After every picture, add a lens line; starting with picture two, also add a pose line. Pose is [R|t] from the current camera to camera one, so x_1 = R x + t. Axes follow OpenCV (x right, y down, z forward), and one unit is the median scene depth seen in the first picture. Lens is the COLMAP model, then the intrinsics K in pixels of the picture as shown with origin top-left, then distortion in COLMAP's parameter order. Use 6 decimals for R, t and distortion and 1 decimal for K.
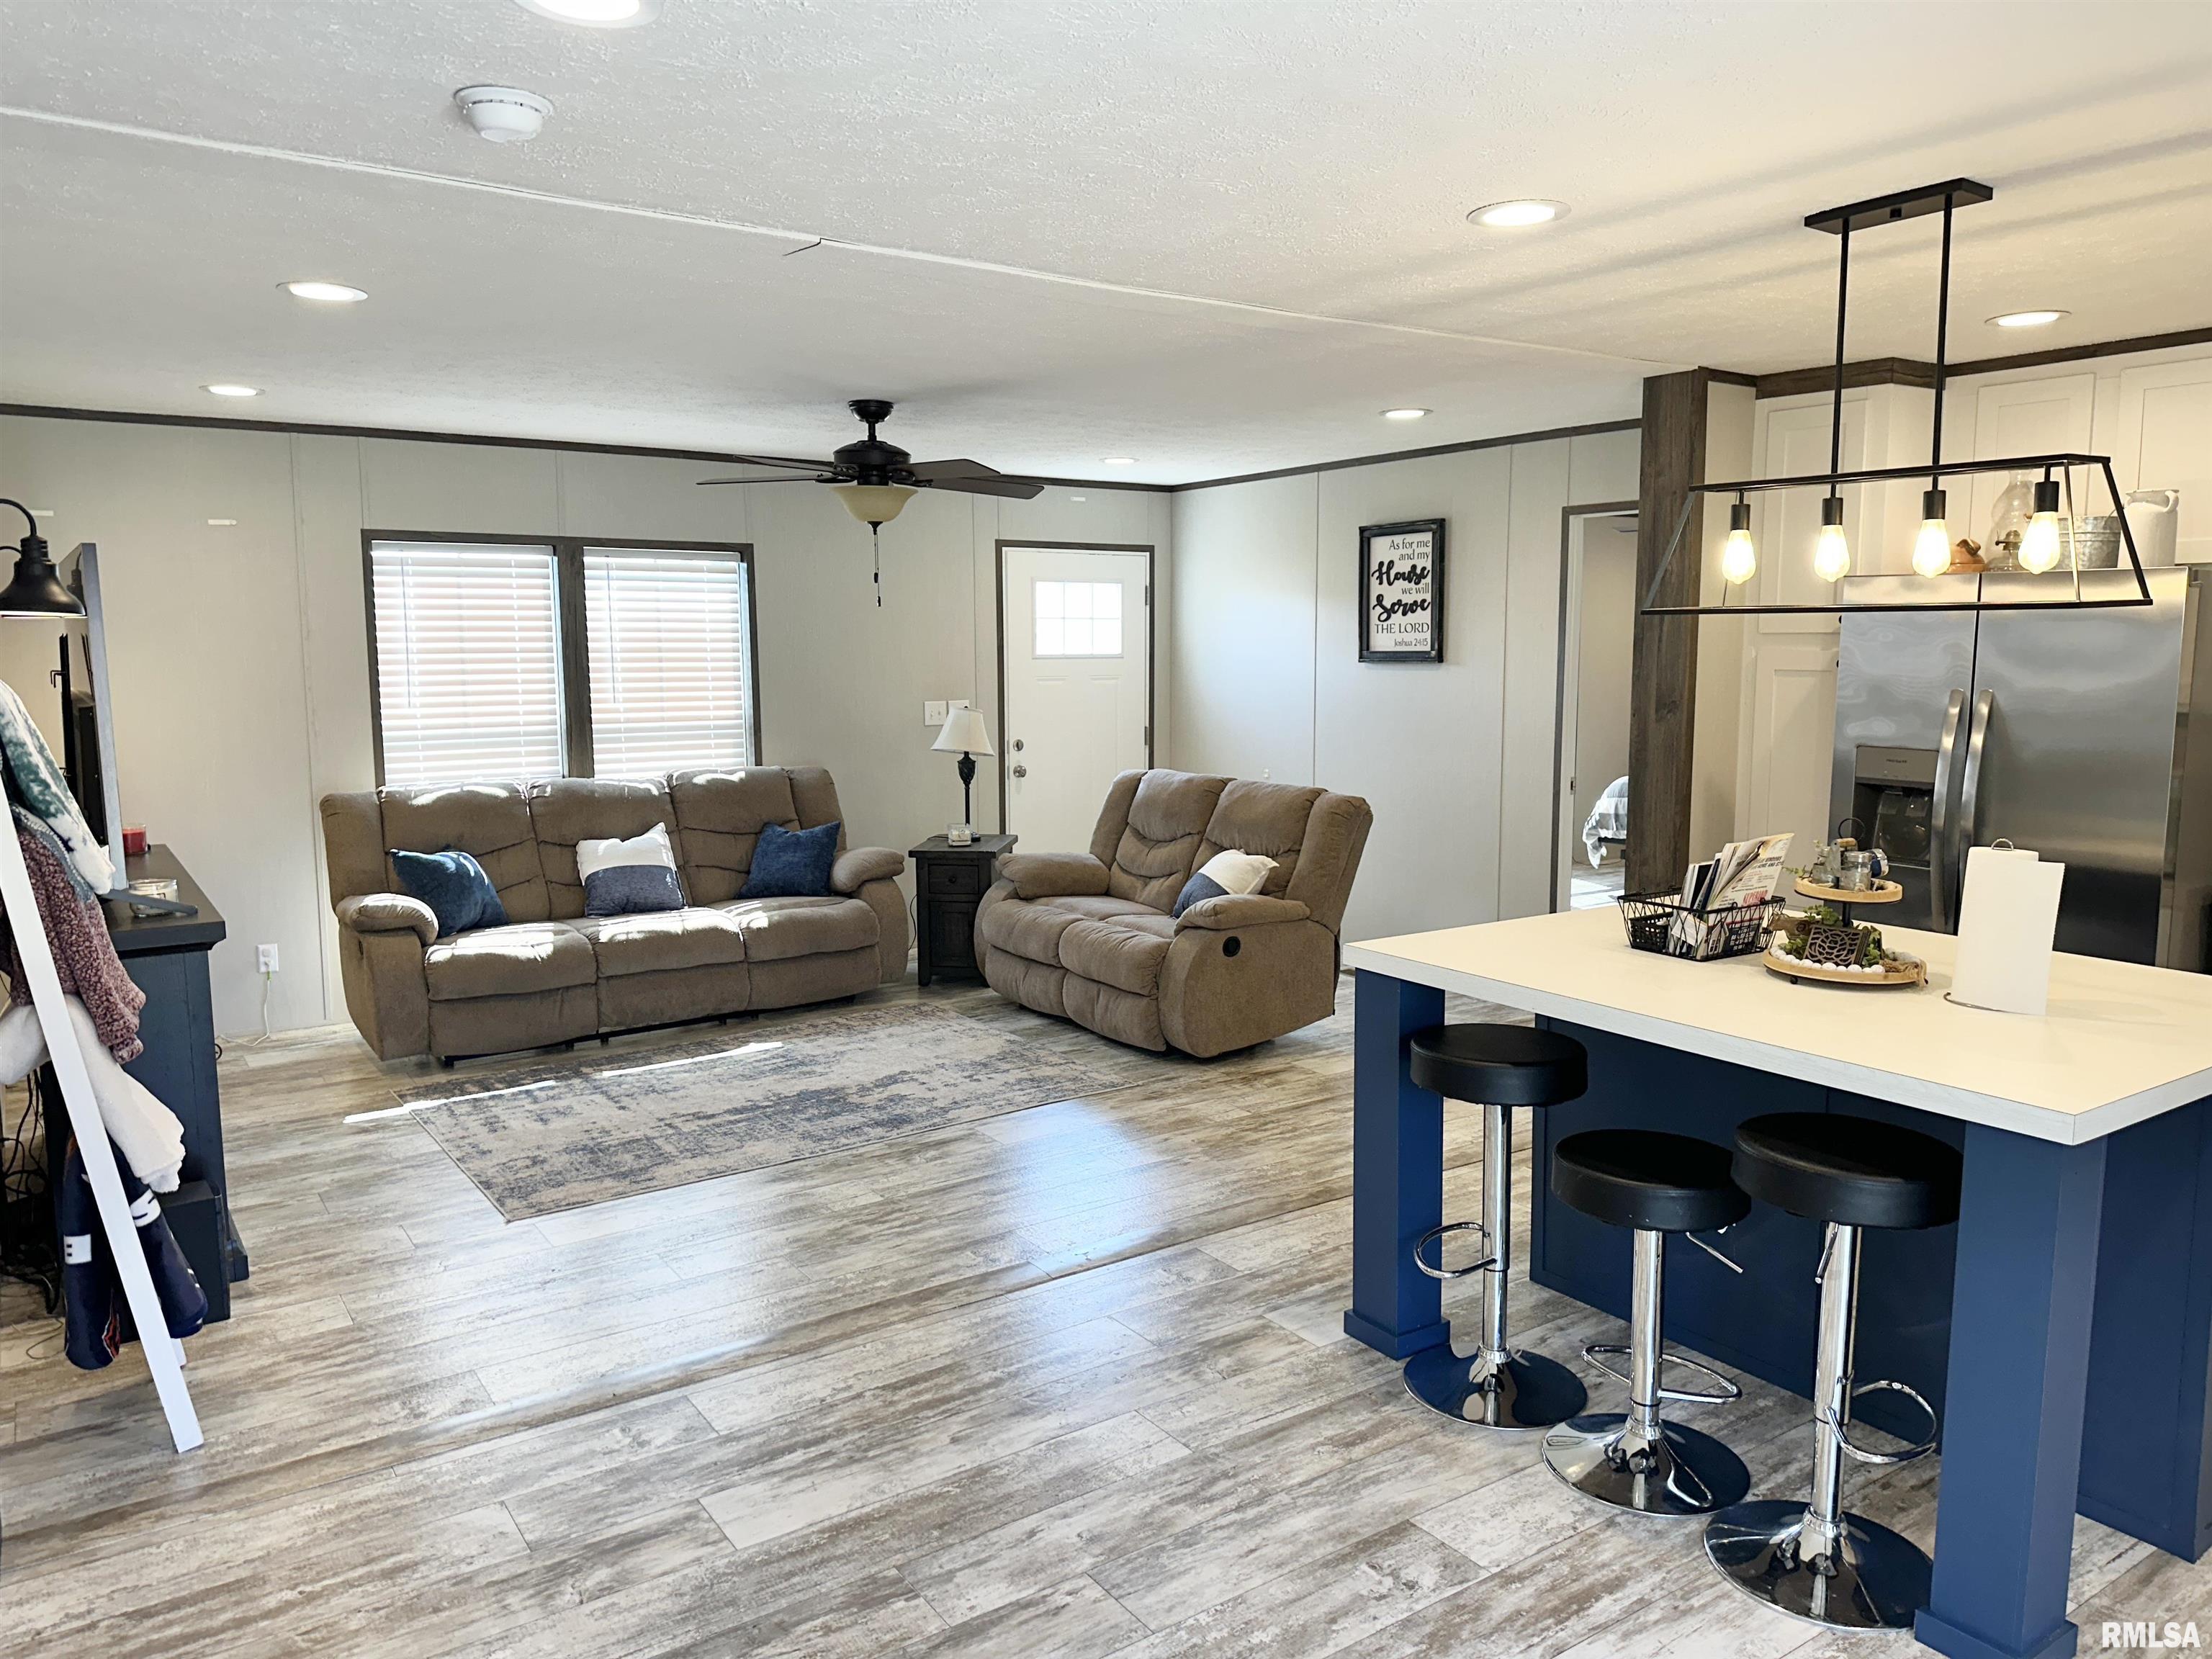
lens RADIAL K [[1539.7, 0, 1111.4], [0, 1539.7, 822.7], [0, 0, 1]] dist [0.176669, -0.341459]
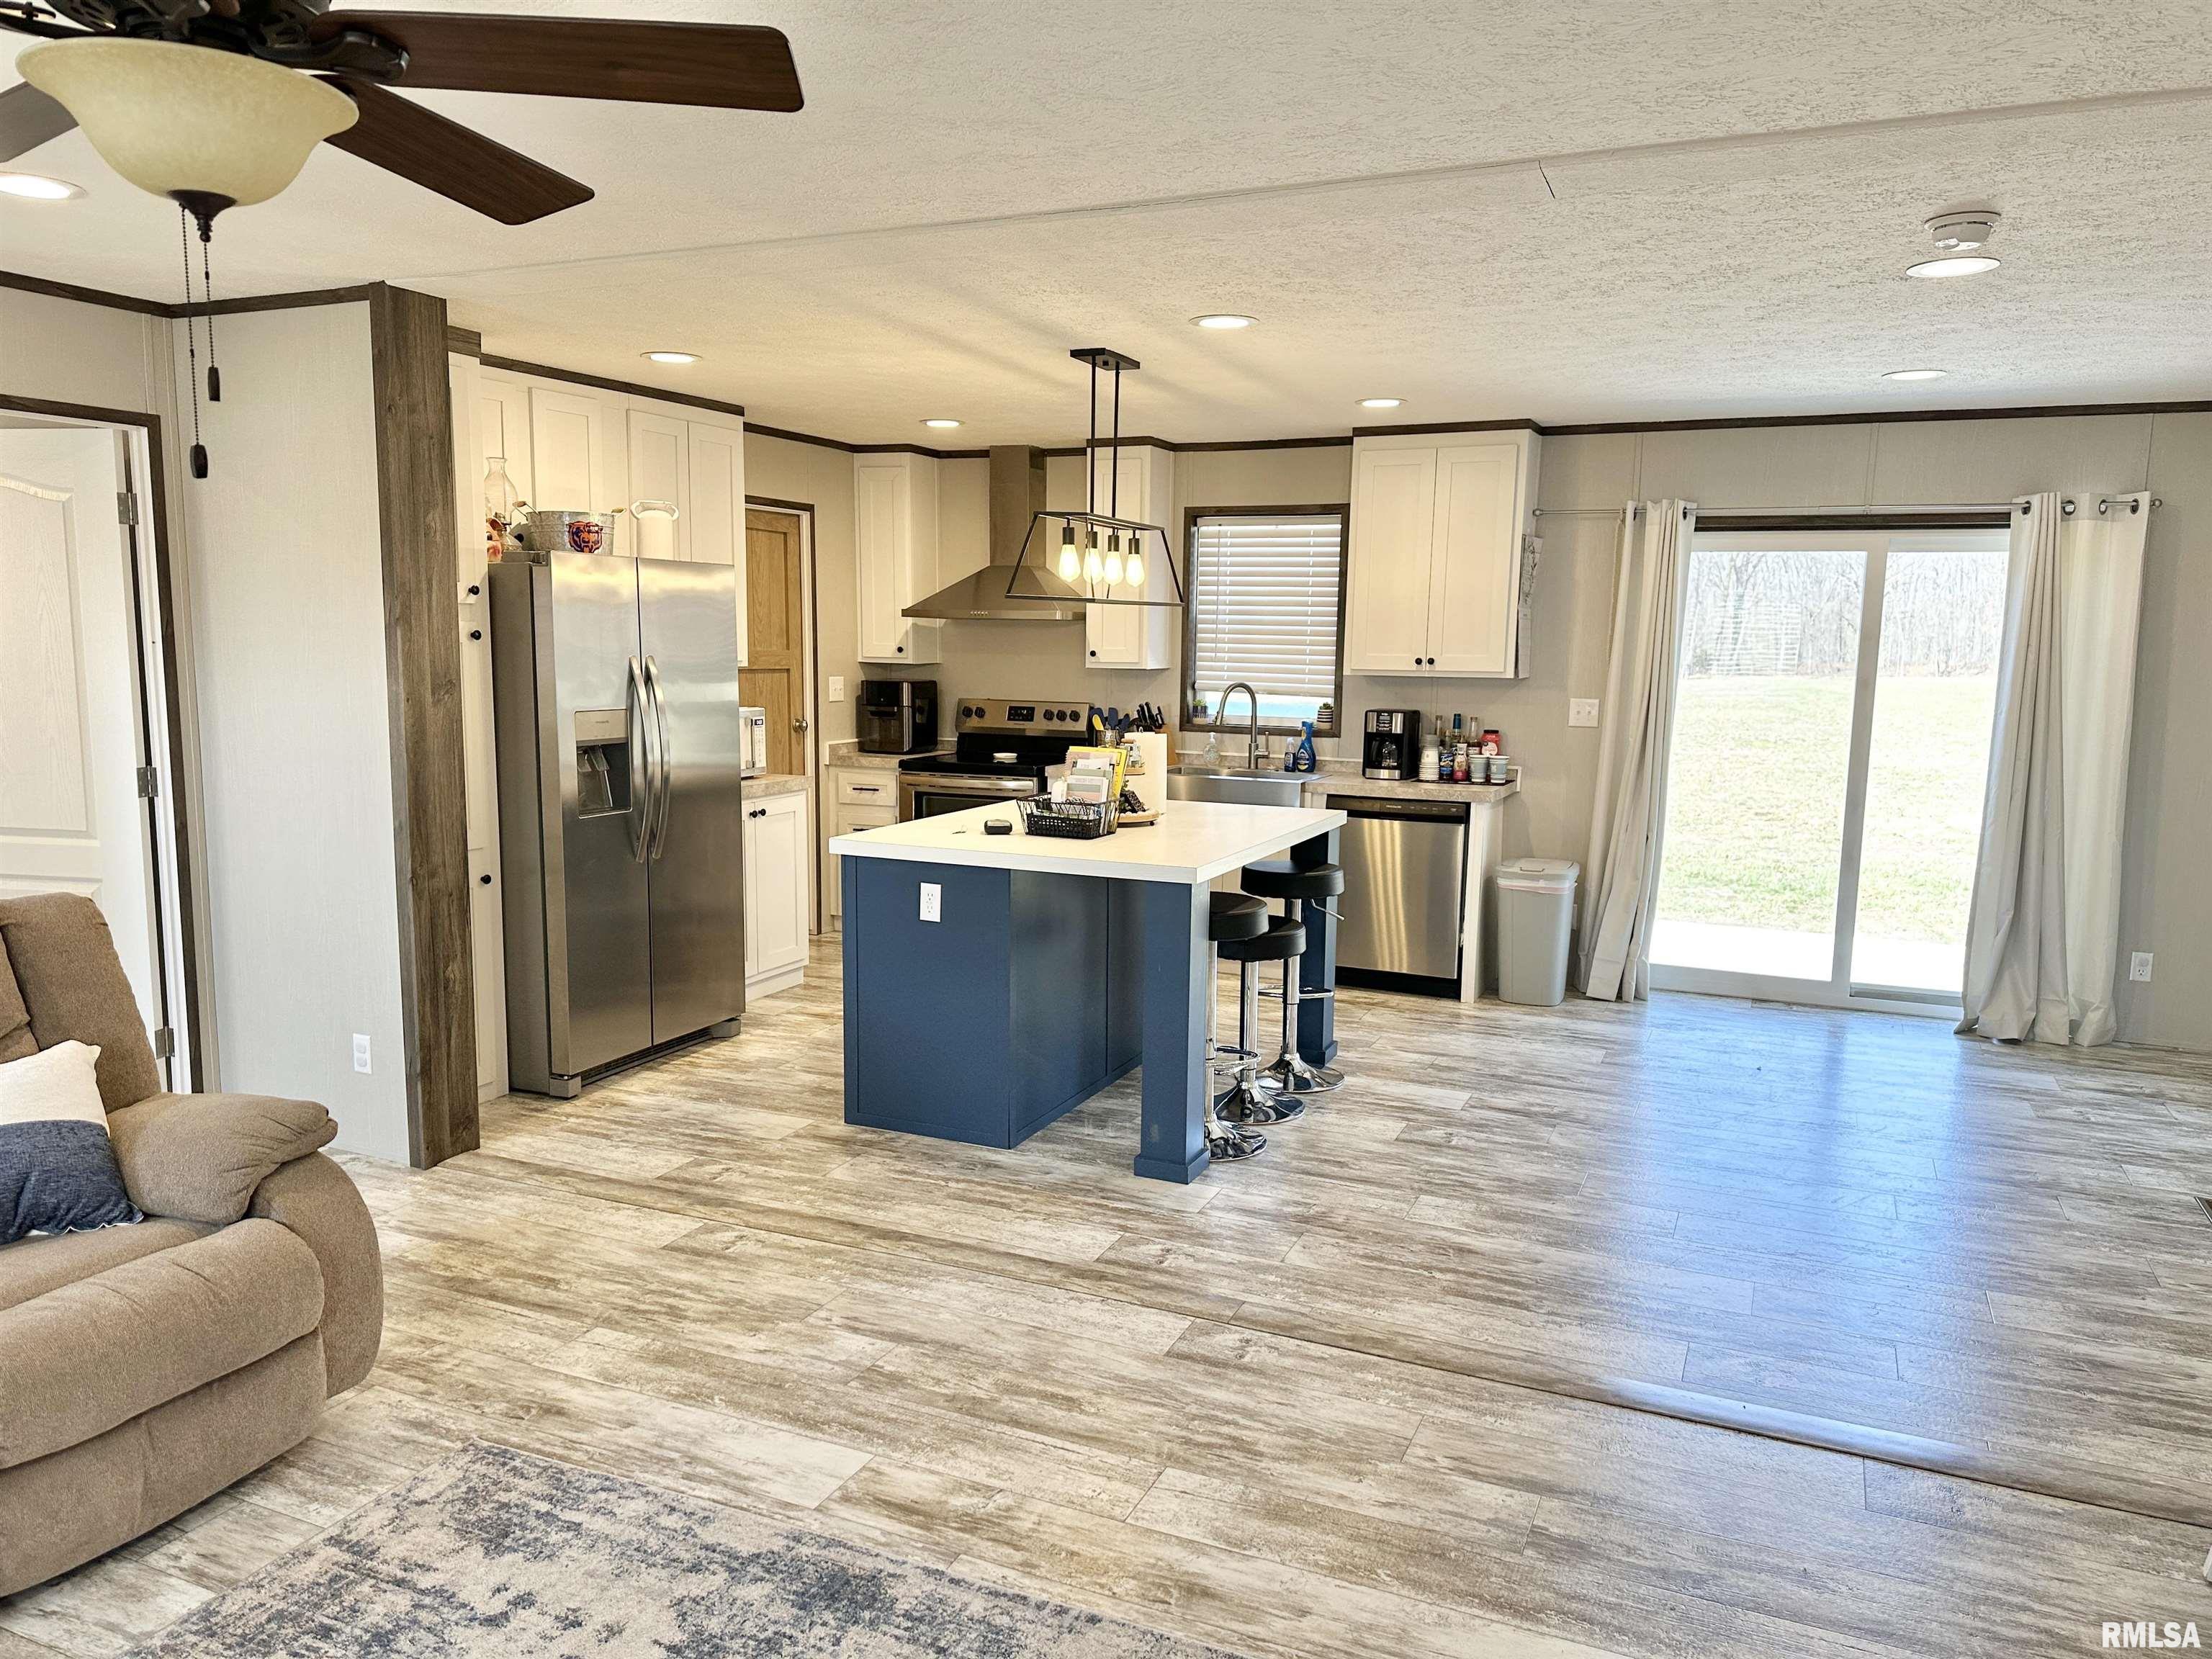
lens RADIAL K [[1543.9, 0, 1106.0], [0, 1543.9, 829.5], [0, 0, 1]] dist [0.114762, -0.168683]
pose [[-0.518899, -0.118378, 0.846599, -0.568837], [0.088489, 0.977606, 0.190933, -0.129244], [-0.850243, 0.173990, -0.496804, 1.122921]]
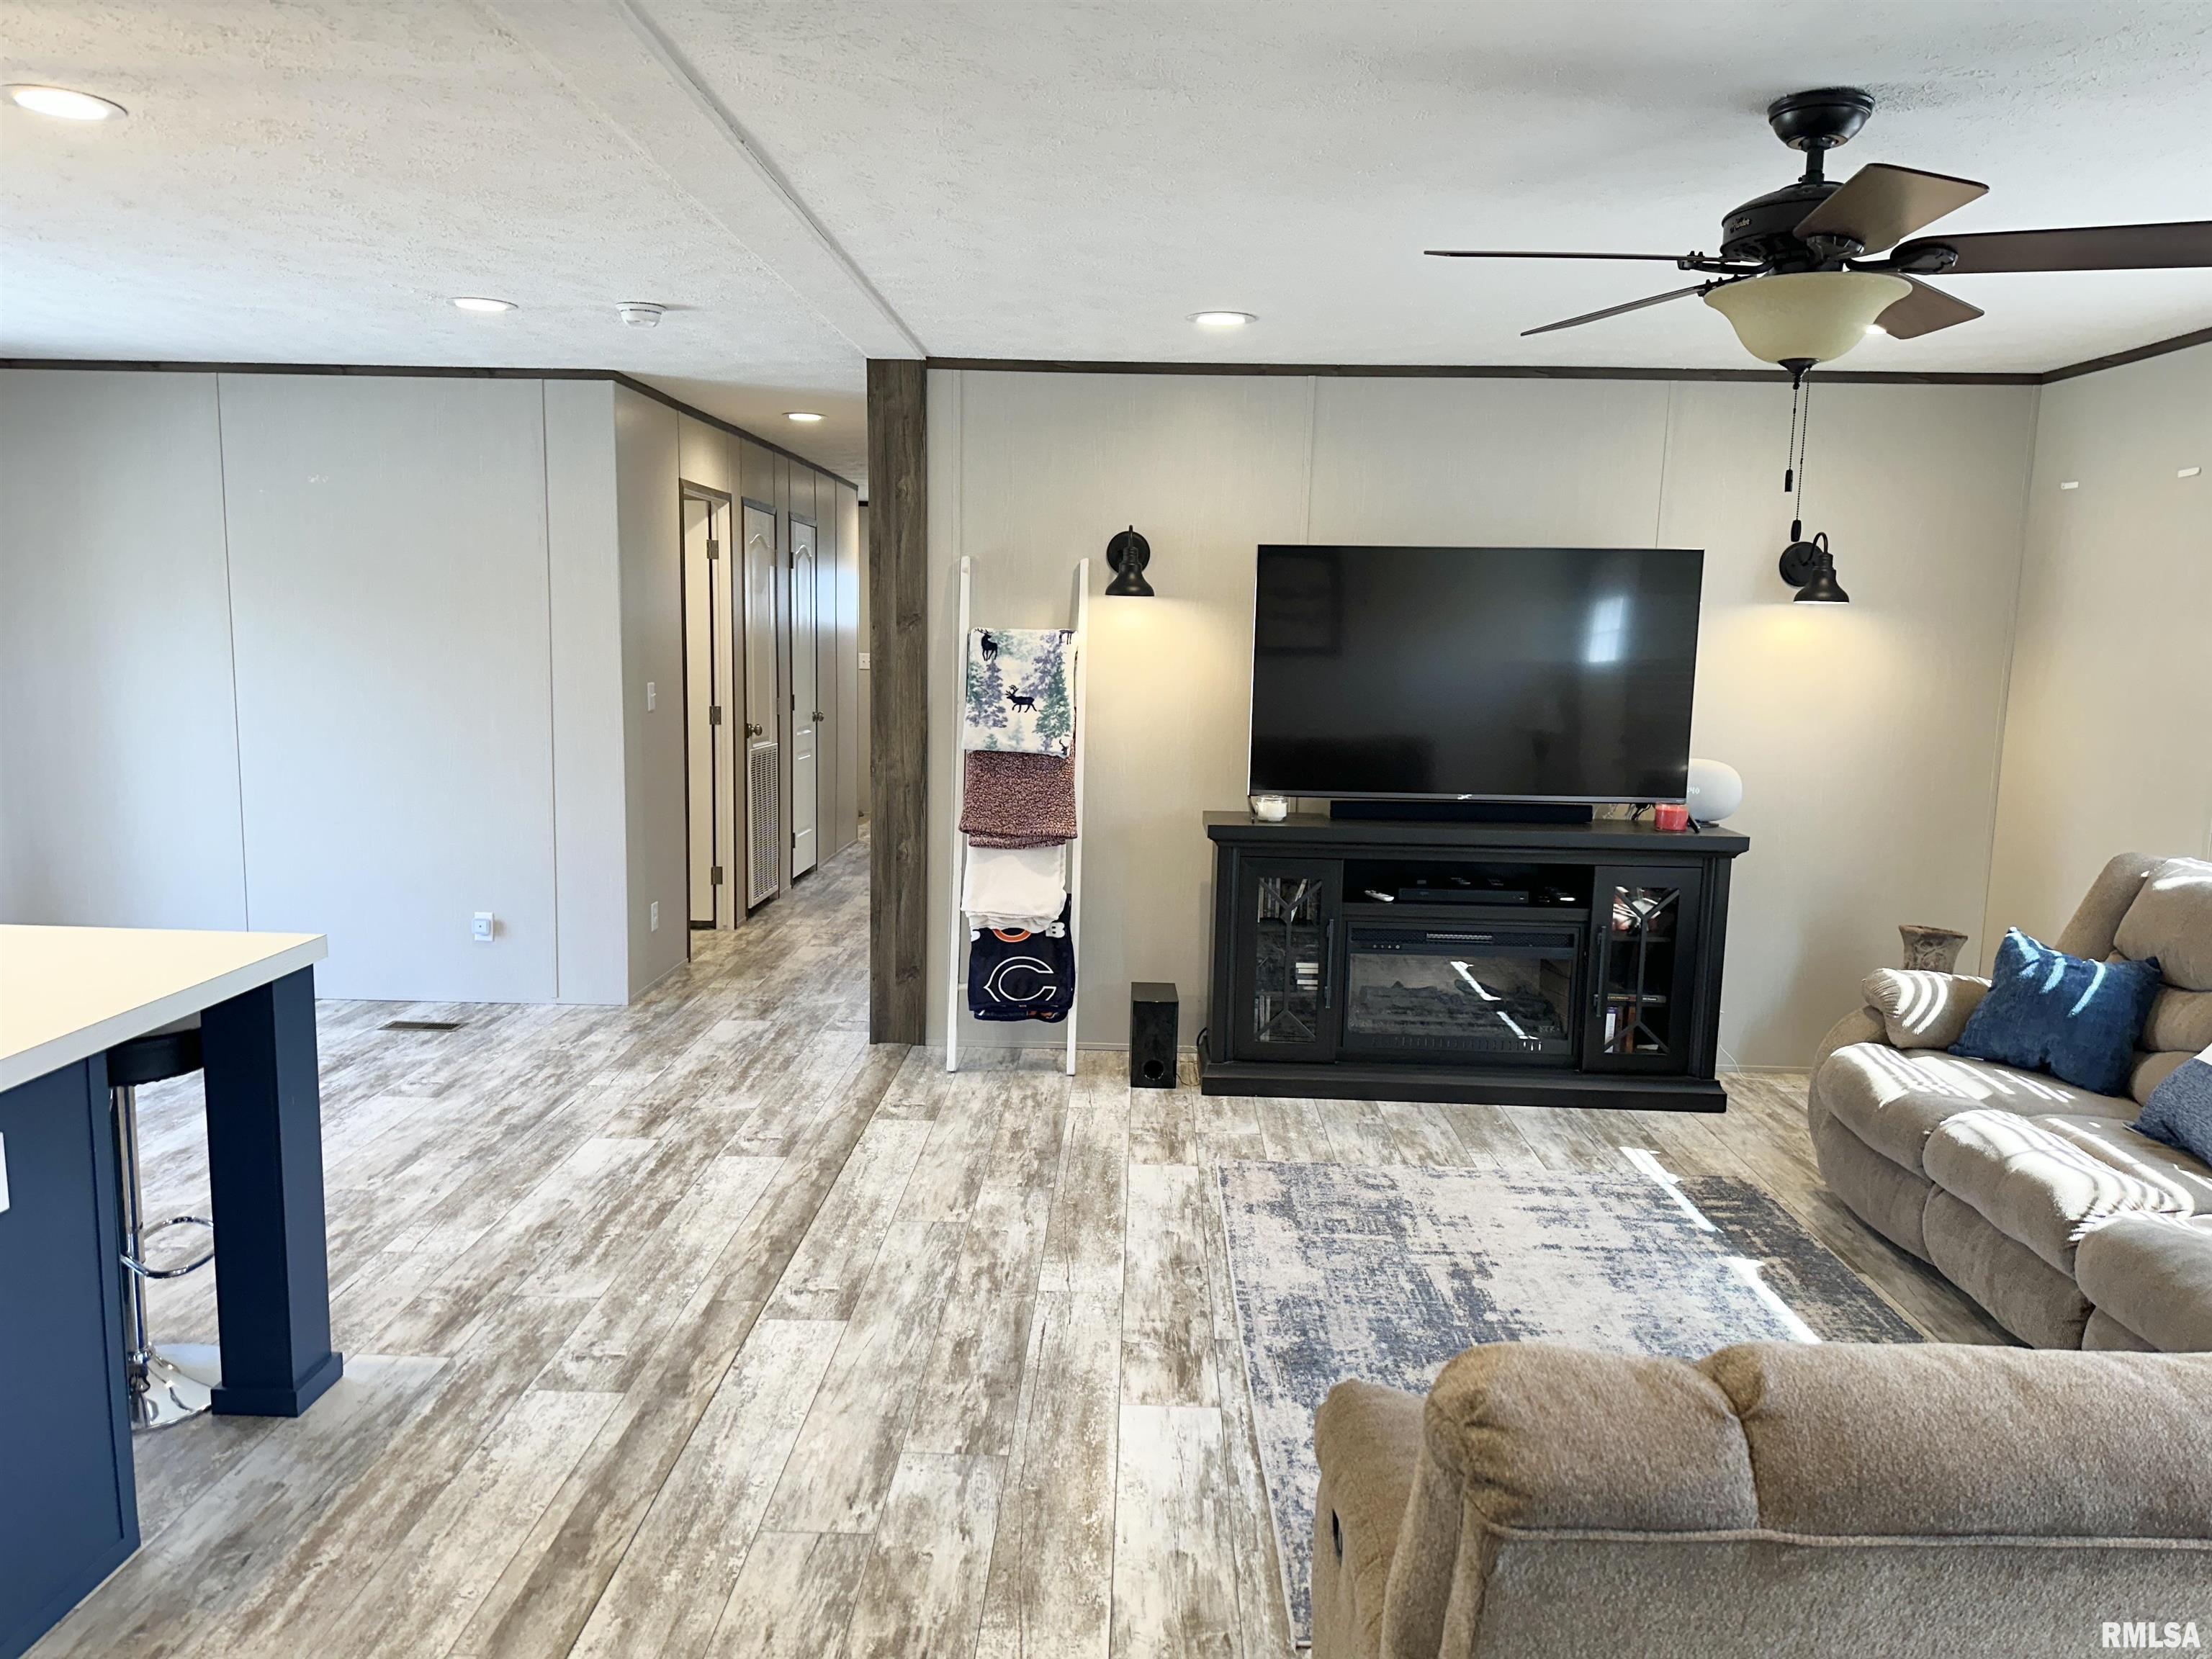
lens RADIAL K [[1539.7, 0, 1111.4], [0, 1539.7, 822.7], [0, 0, 1]] dist [0.176669, -0.341459]
pose [[-0.588819, 0.093515, -0.802837, 0.401662], [-0.116743, 0.973029, 0.198961, -0.141971], [0.799789, 0.210878, -0.562021, 1.239615]]
